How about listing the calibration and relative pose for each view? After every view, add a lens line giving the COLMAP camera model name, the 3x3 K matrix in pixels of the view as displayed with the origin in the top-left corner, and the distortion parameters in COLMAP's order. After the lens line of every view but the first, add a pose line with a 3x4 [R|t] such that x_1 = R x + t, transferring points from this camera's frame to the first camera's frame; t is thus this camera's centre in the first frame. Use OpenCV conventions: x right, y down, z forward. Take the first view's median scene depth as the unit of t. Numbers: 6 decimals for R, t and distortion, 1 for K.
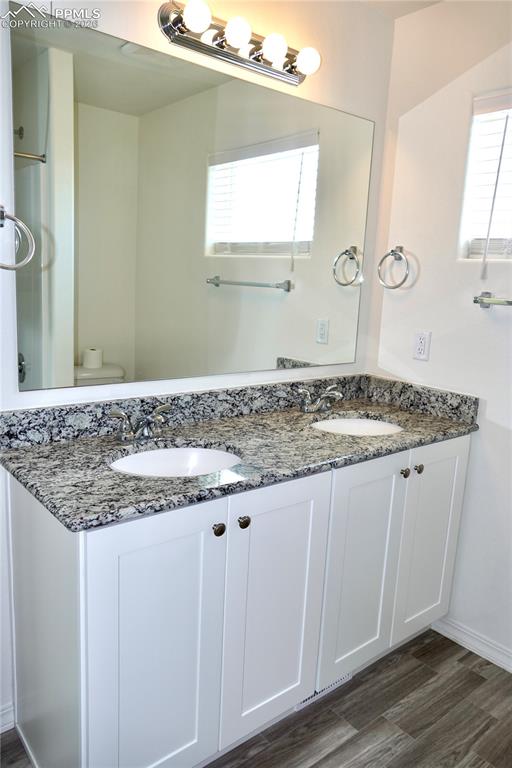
lens RADIAL K [[572.2, 0, 258.5], [0, 572.2, 381.4], [0, 0, 1]] dist [-0.057068, 0.065689]
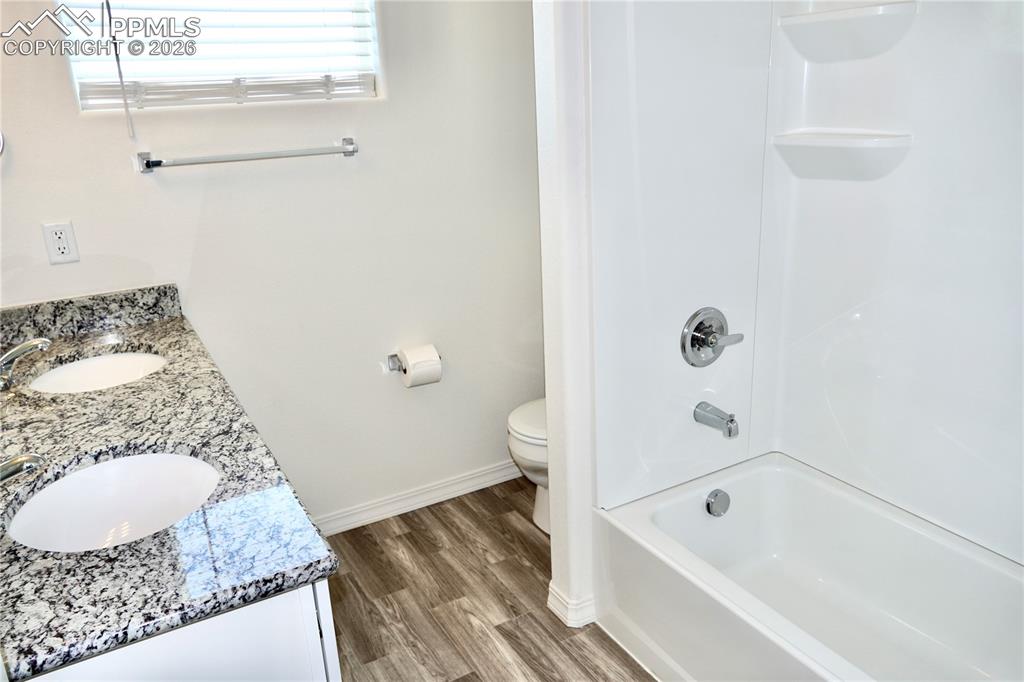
lens RADIAL K [[762.9, 0, 512.0], [0, 762.9, 341.0], [0, 0, 1]] dist [-0.057068, 0.065689]
pose [[0.173715, -0.353214, 0.919273, -0.619588], [0.233738, 0.921580, 0.309930, -0.132287], [-0.956655, 0.161029, 0.242652, 0.327353]]
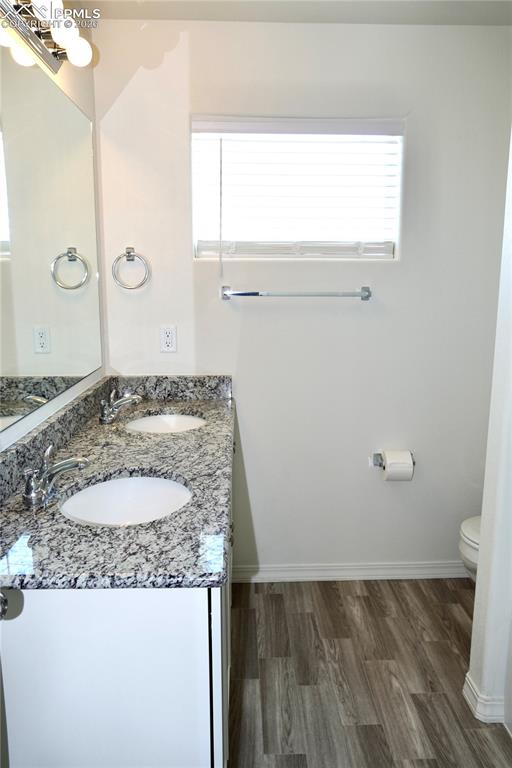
lens RADIAL K [[572.2, 0, 258.5], [0, 572.2, 381.4], [0, 0, 1]] dist [-0.057068, 0.065689]
pose [[0.614928, -0.188168, 0.765805, -0.554960], [0.173764, 0.979577, 0.101165, -0.078358], [-0.769201, 0.070860, 0.635066, 0.225020]]
